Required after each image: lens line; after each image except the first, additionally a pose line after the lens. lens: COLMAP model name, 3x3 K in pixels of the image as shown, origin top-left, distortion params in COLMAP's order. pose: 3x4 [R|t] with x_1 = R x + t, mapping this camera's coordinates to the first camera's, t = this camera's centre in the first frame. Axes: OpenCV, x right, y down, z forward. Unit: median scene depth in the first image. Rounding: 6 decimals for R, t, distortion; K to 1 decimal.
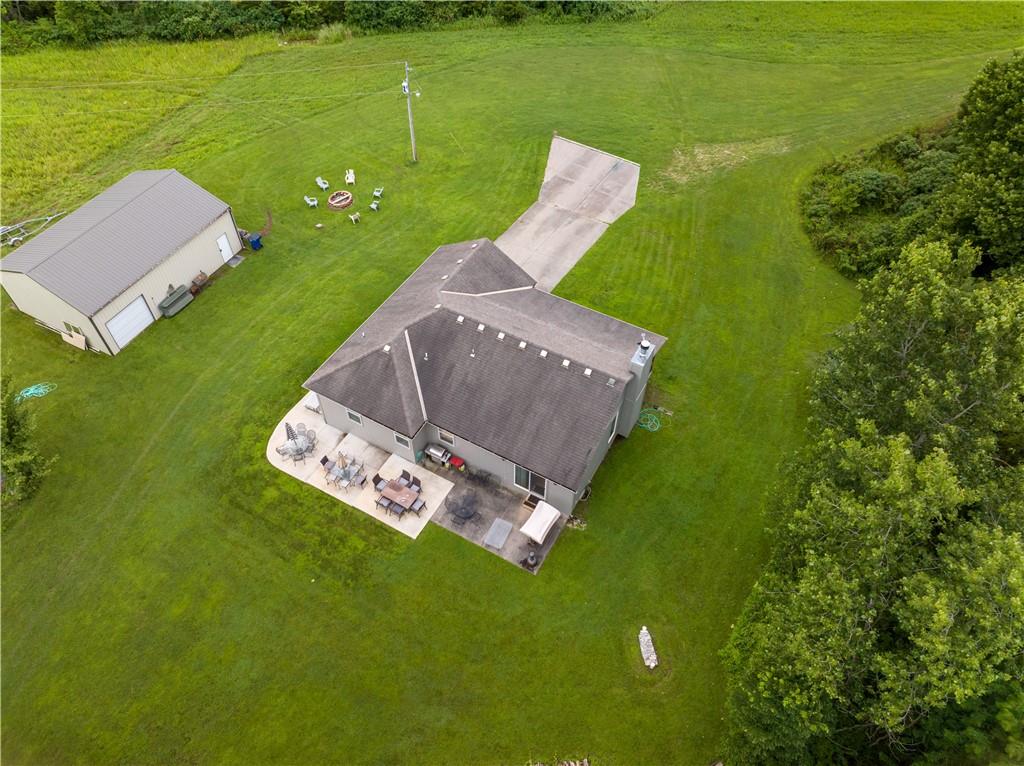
lens RADIAL K [[729.0, 0, 512.0], [0, 729.0, 383.0], [0, 0, 1]] dist [-0.035476, -0.002431]
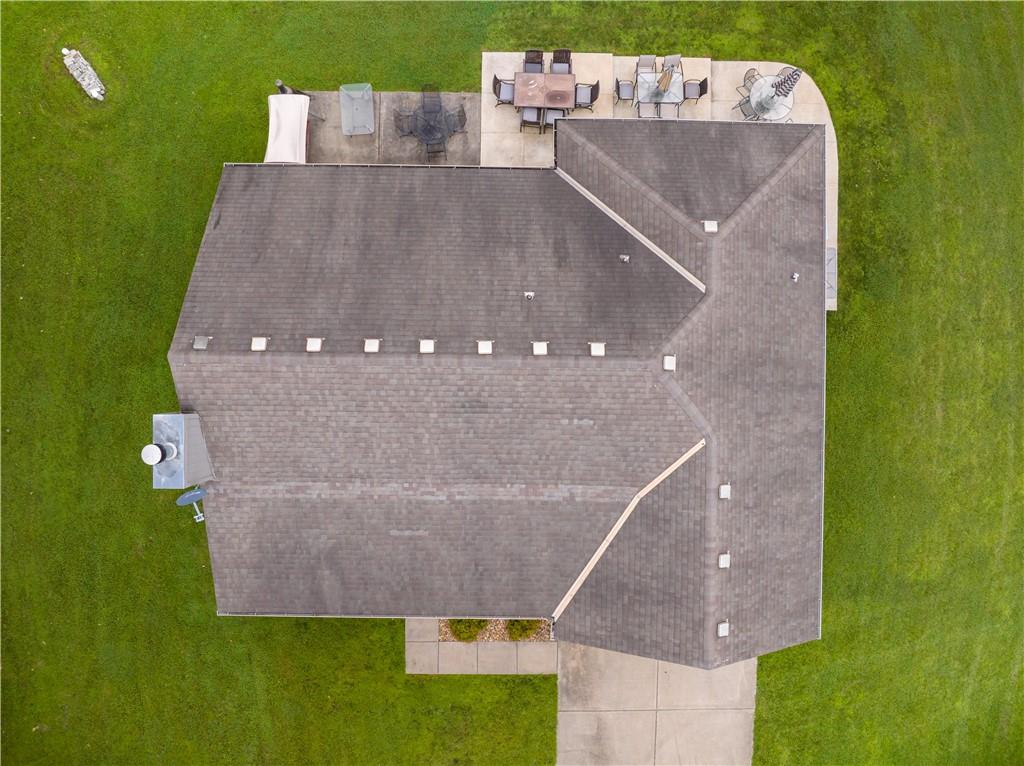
lens RADIAL K [[716.5, 0, 512.0], [0, 716.5, 383.0], [0, 0, 1]] dist [-0.026739, -0.001898]
pose [[-0.875737, 0.482439, -0.018380, -0.010040], [-0.379317, -0.663997, 0.644381, -0.330947], [0.298670, 0.571280, 0.764484, 0.651088]]
